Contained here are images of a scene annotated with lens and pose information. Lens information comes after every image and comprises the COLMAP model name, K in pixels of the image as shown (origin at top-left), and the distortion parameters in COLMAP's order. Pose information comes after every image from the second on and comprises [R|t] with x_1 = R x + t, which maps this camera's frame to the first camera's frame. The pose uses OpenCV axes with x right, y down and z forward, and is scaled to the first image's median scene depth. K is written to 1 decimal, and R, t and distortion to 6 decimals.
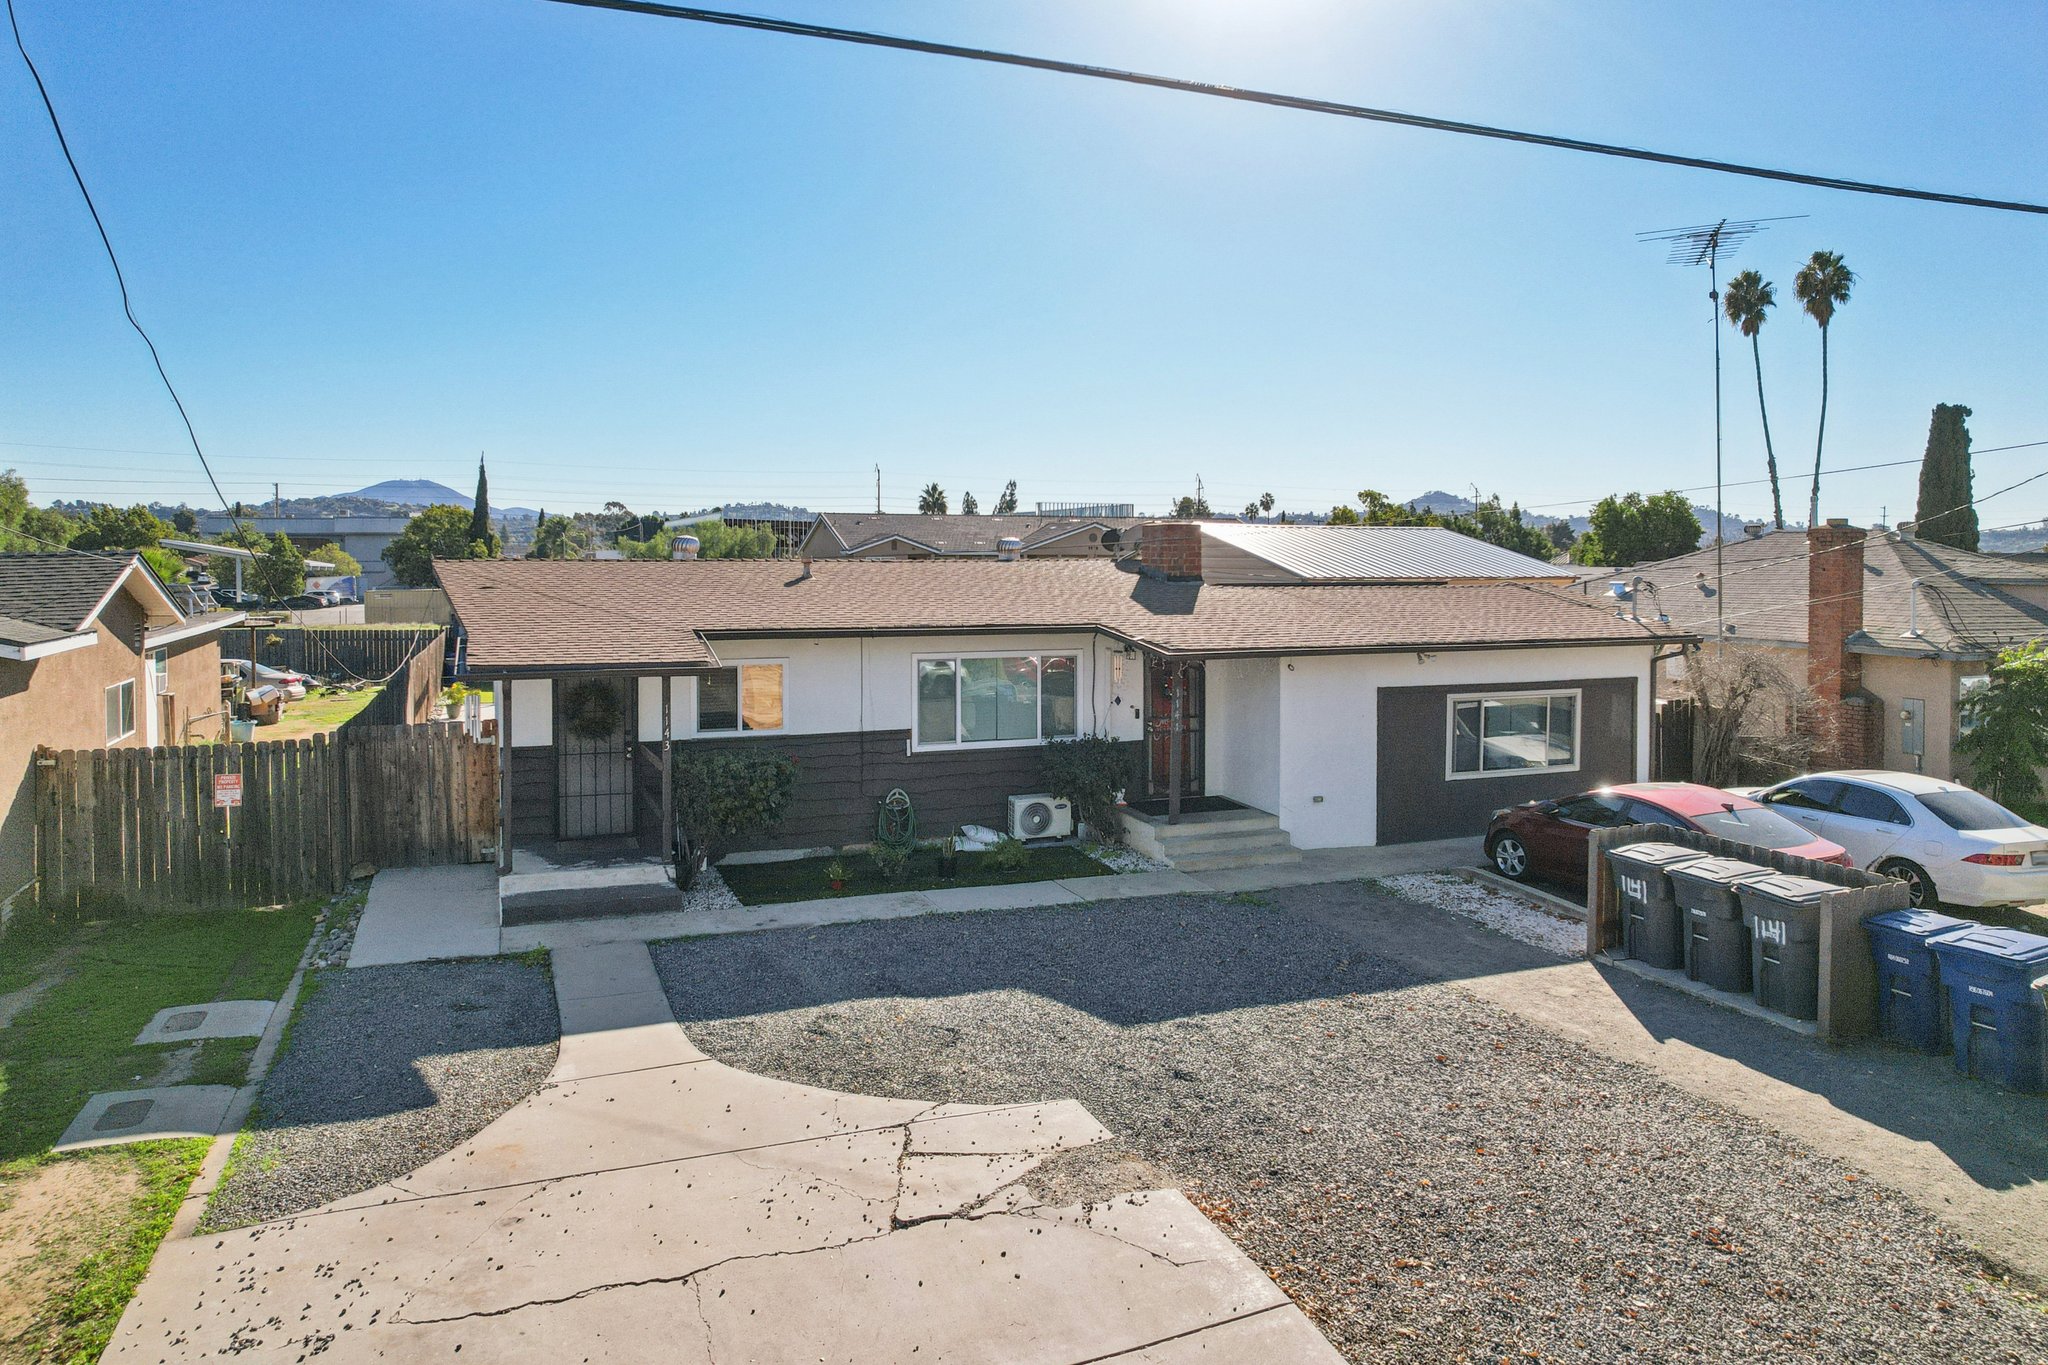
lens RADIAL K [[1322.3, 0, 1029.8], [0, 1322.3, 681.8], [0, 0, 1]] dist [-0.077034, 0.071573]
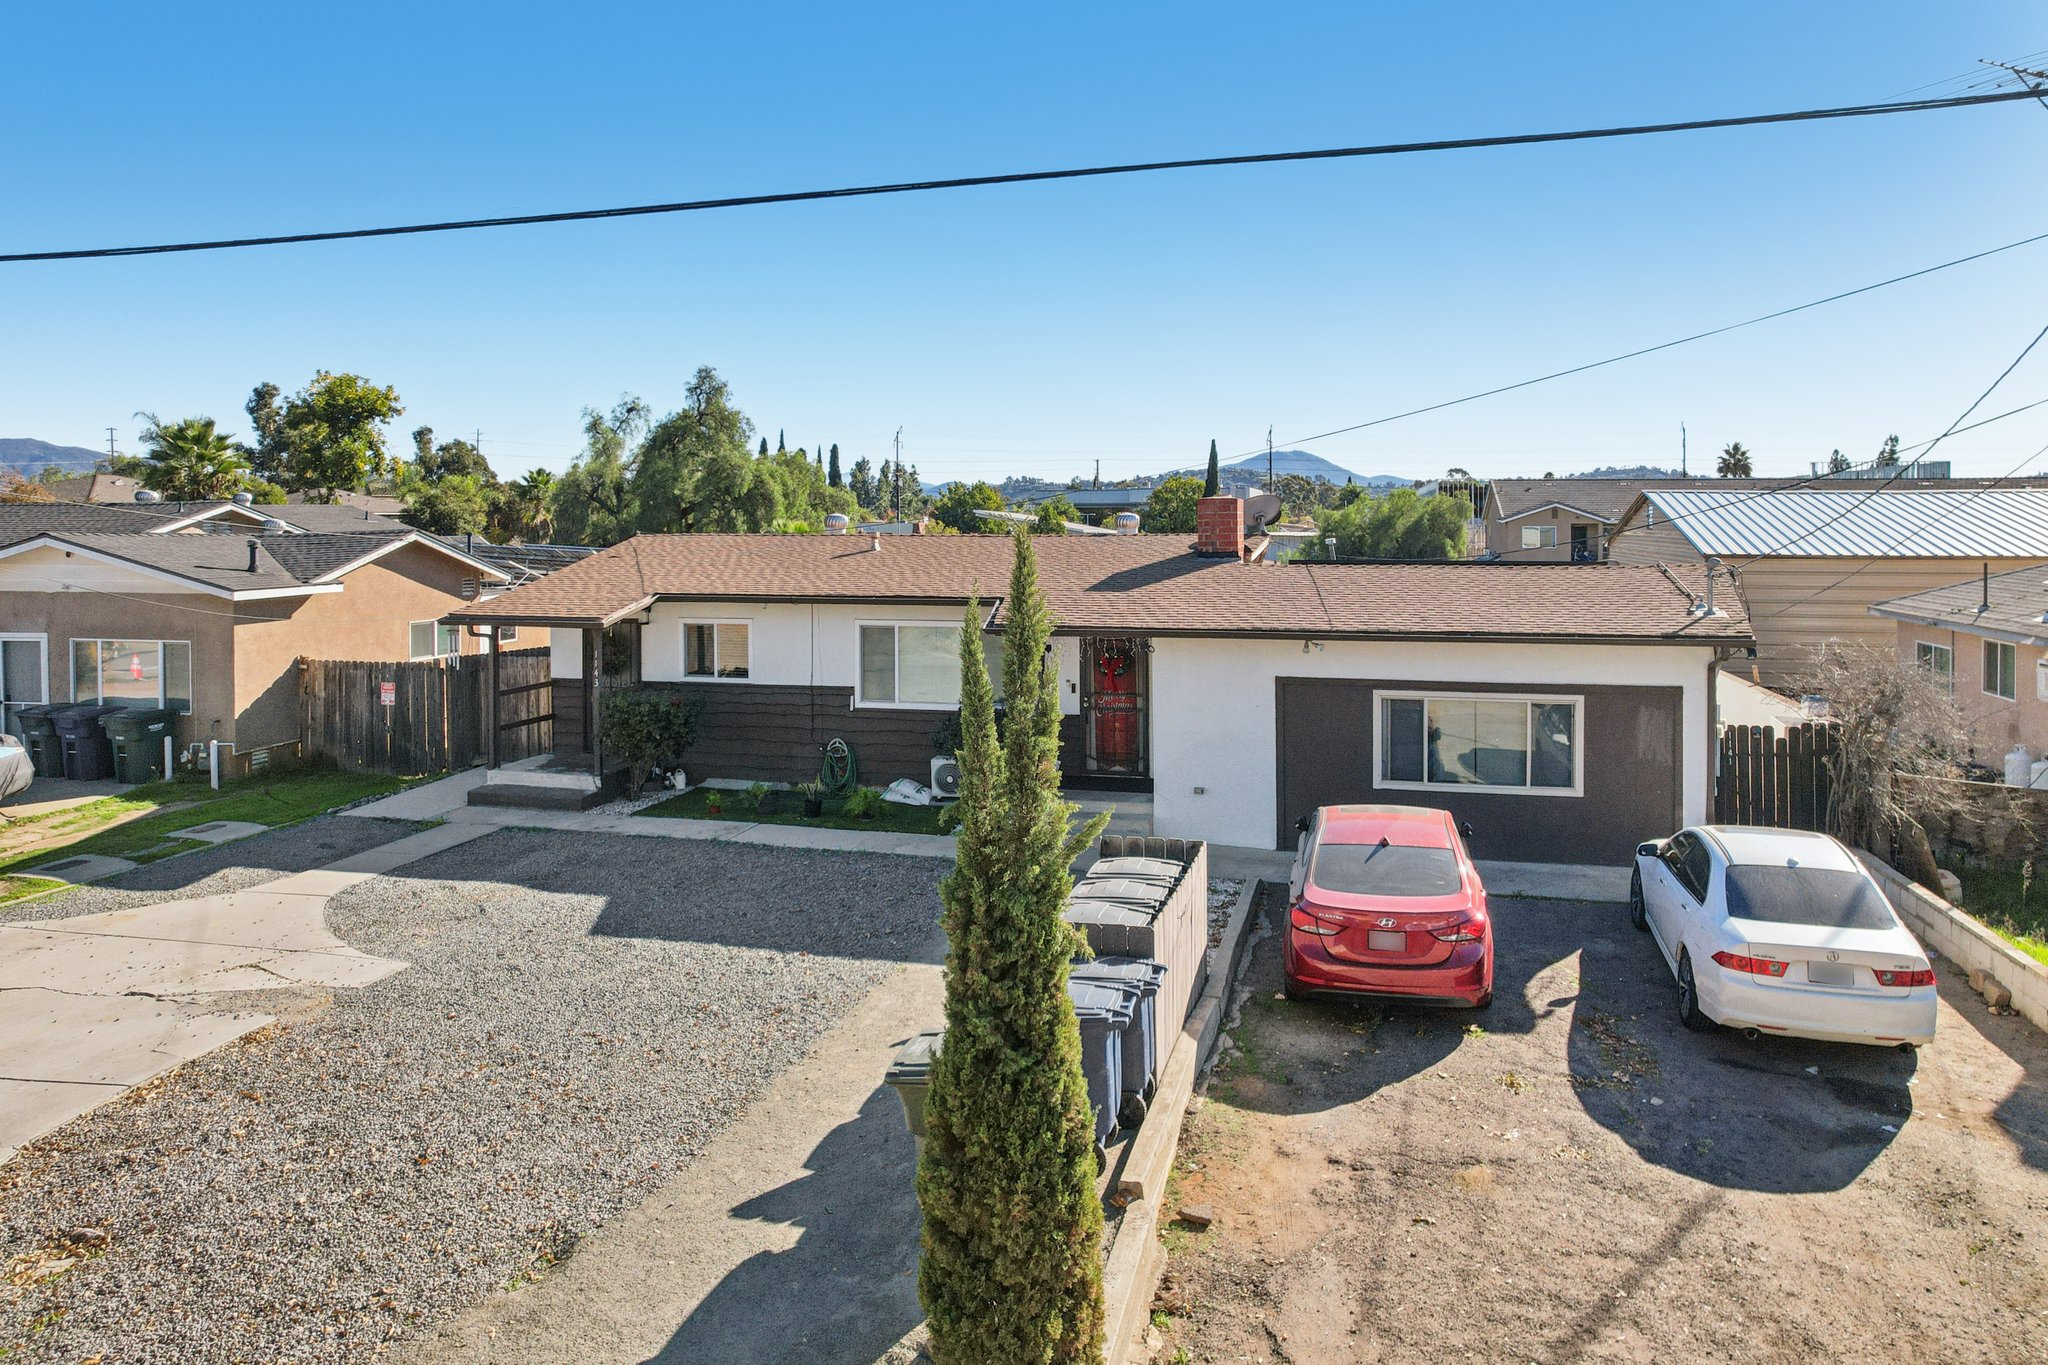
lens RADIAL K [[1338.4, 0, 1062.9], [0, 1338.4, 676.5], [0, 0, 1]] dist [-0.074335, 0.063852]
pose [[0.823357, 0.061166, -0.564218, 0.698940], [-0.050088, 0.998127, 0.035113, -0.021670], [0.565309, -0.000650, 0.824879, 0.163952]]
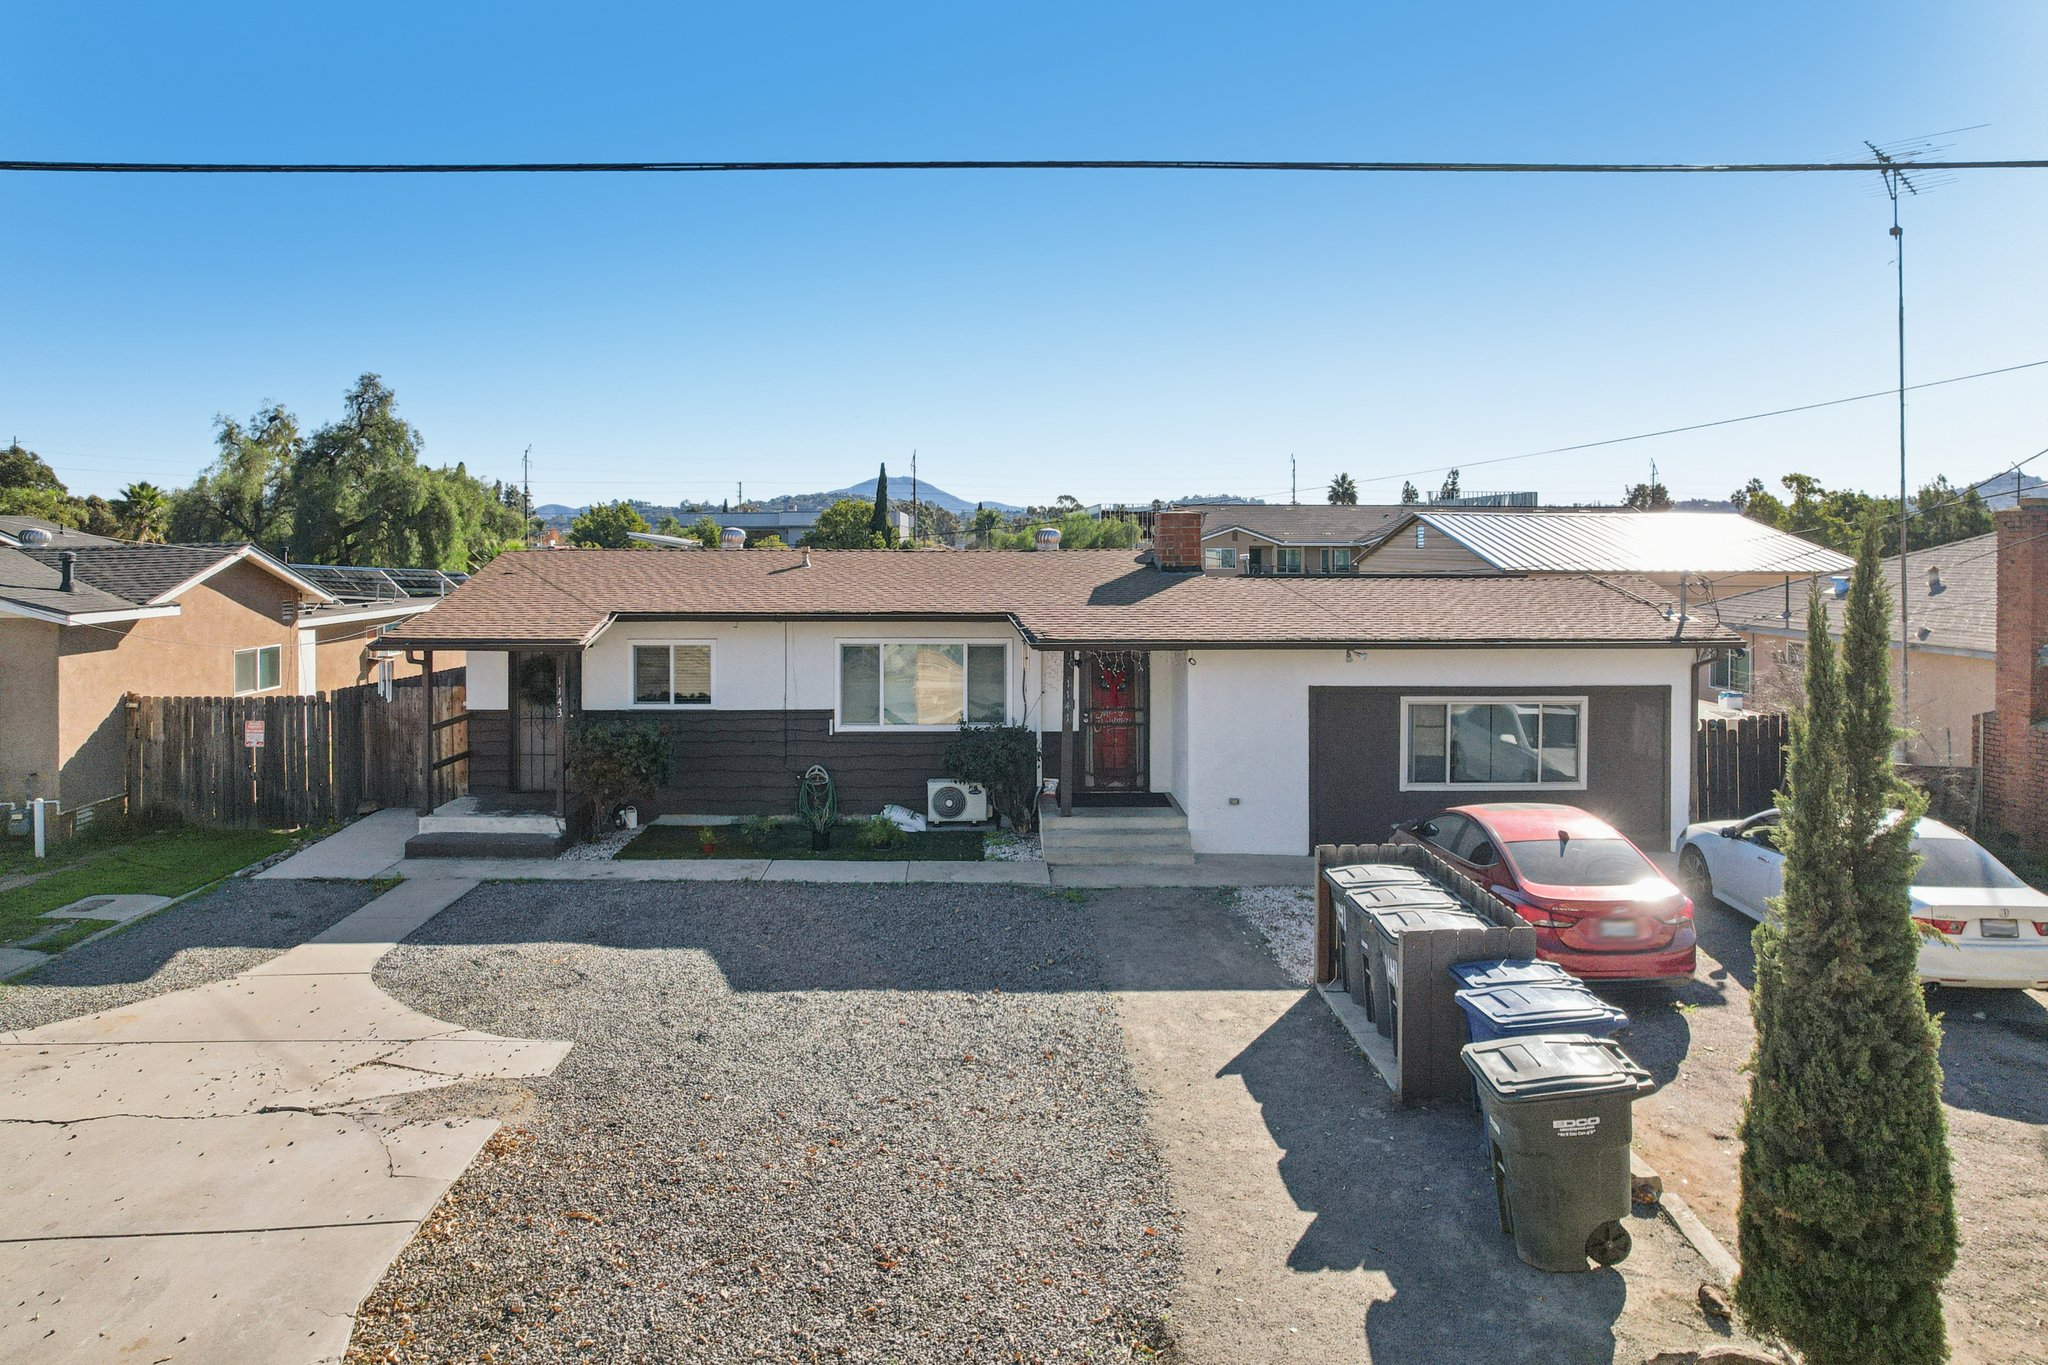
lens RADIAL K [[1328.6, 0, 1024.0], [0, 1328.6, 682.5], [0, 0, 1]] dist [-0.069539, 0.056788]
pose [[0.941458, 0.033129, -0.335498, 0.409045], [-0.031055, 0.999451, 0.011549, -0.002709], [0.335696, -0.000454, 0.941970, 0.053505]]
